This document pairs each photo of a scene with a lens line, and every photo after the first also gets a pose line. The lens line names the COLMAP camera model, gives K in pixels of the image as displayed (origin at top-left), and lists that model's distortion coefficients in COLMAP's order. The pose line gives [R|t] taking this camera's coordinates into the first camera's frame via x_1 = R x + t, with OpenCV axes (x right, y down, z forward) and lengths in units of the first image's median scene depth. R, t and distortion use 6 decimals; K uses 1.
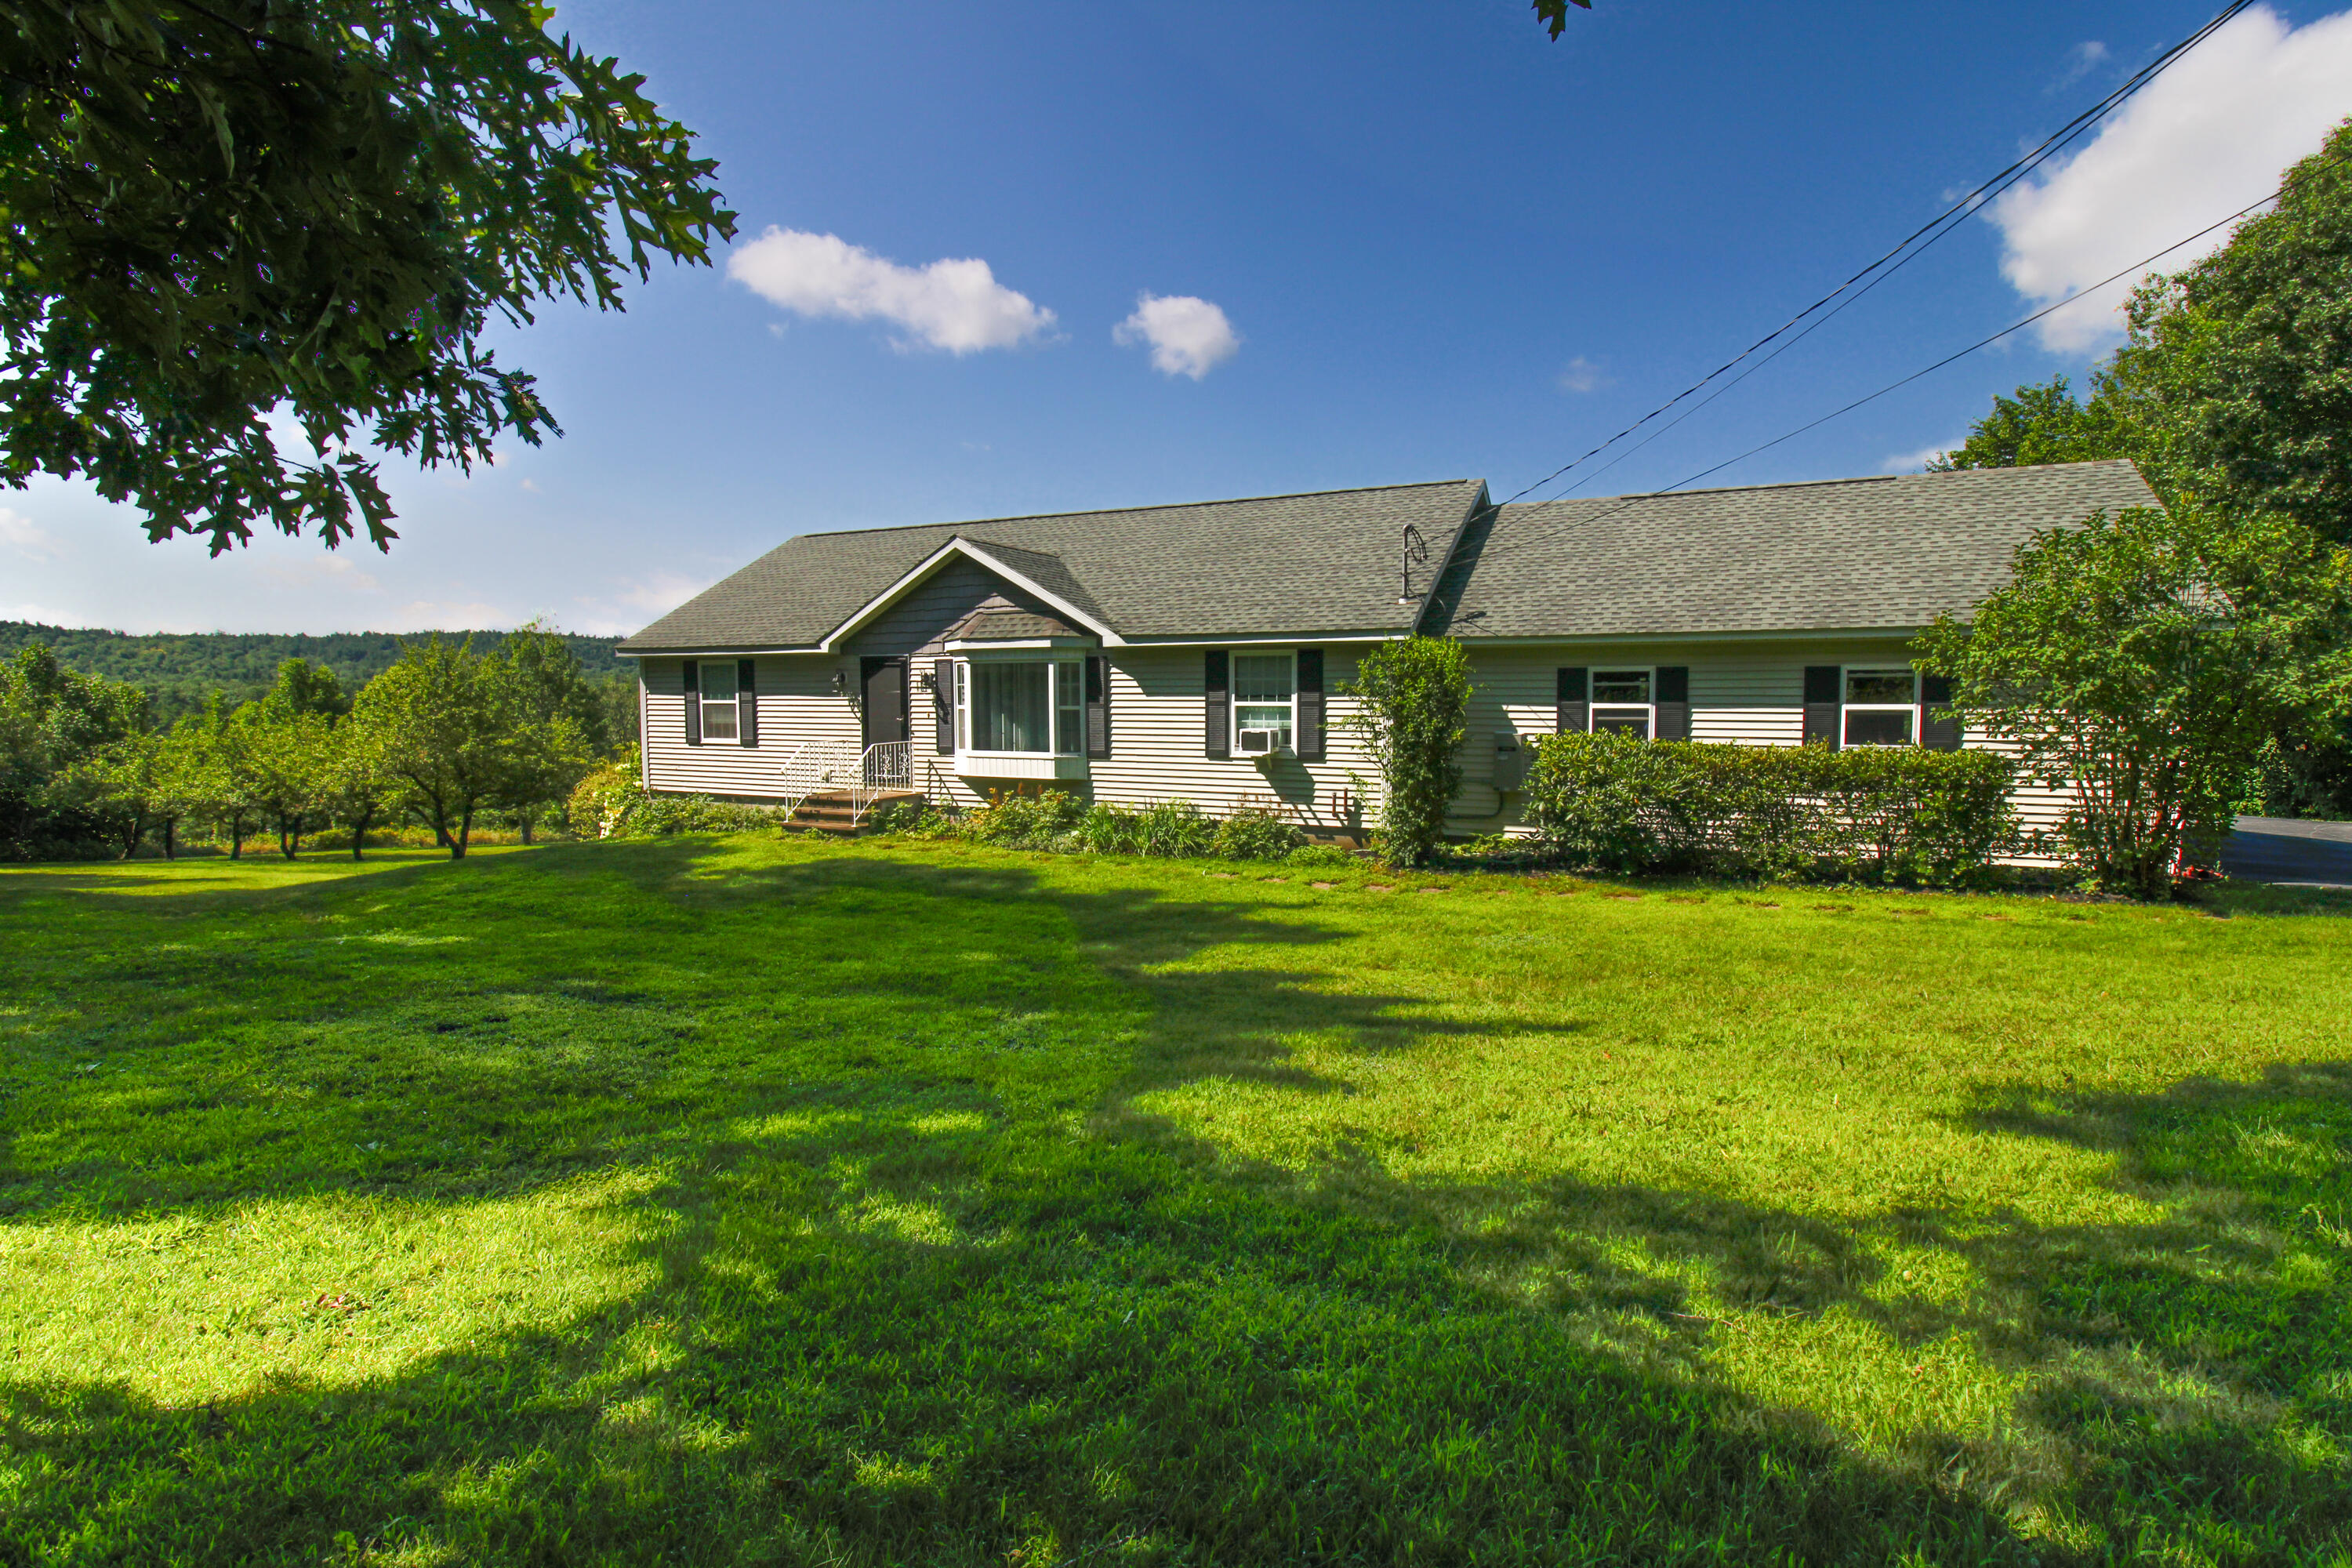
lens RADIAL K [[1101.2, 0, 1186.7], [0, 1101.2, 788.7], [0, 0, 1]] dist [-0.011365, -0.000892]
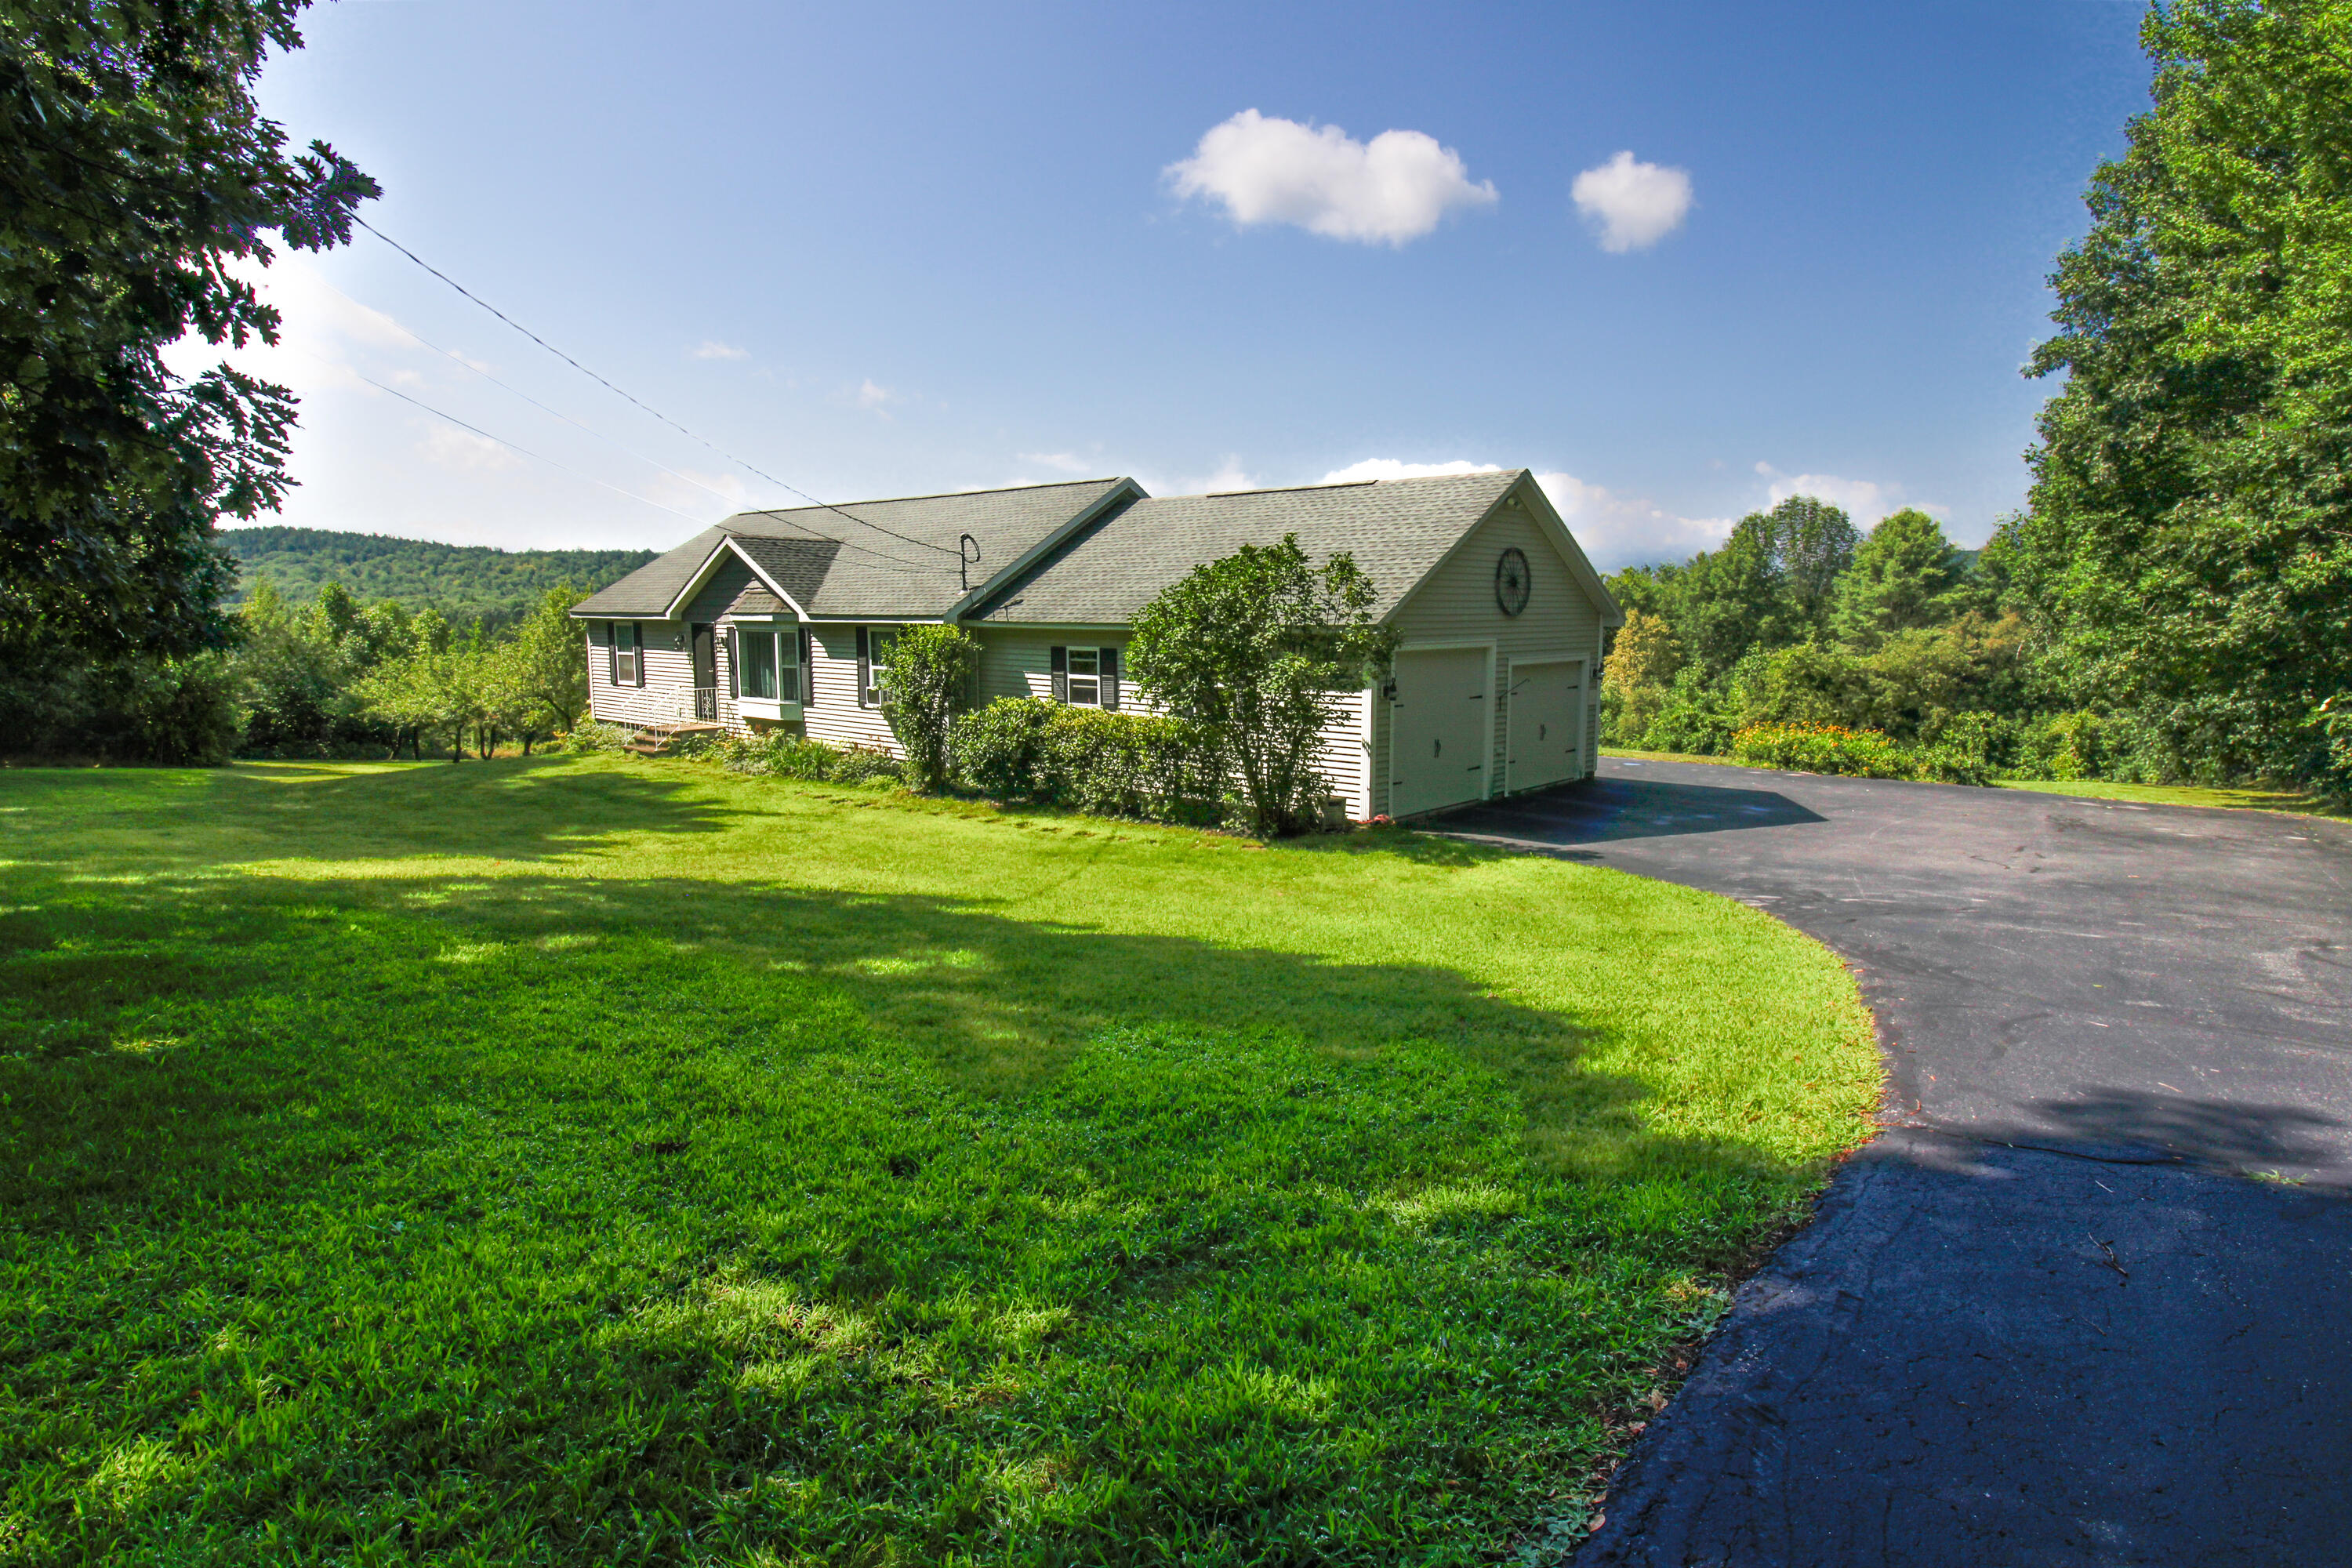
lens RADIAL K [[1306.8, 0, 1177.9], [0, 1306.8, 774.9], [0, 0, 1]] dist [-0.003423, -0.004473]
pose [[0.954853, 0.044822, -0.293679, 0.742188], [-0.034516, 0.998596, 0.040185, -0.020761], [0.295068, -0.028234, 0.955059, -0.333994]]
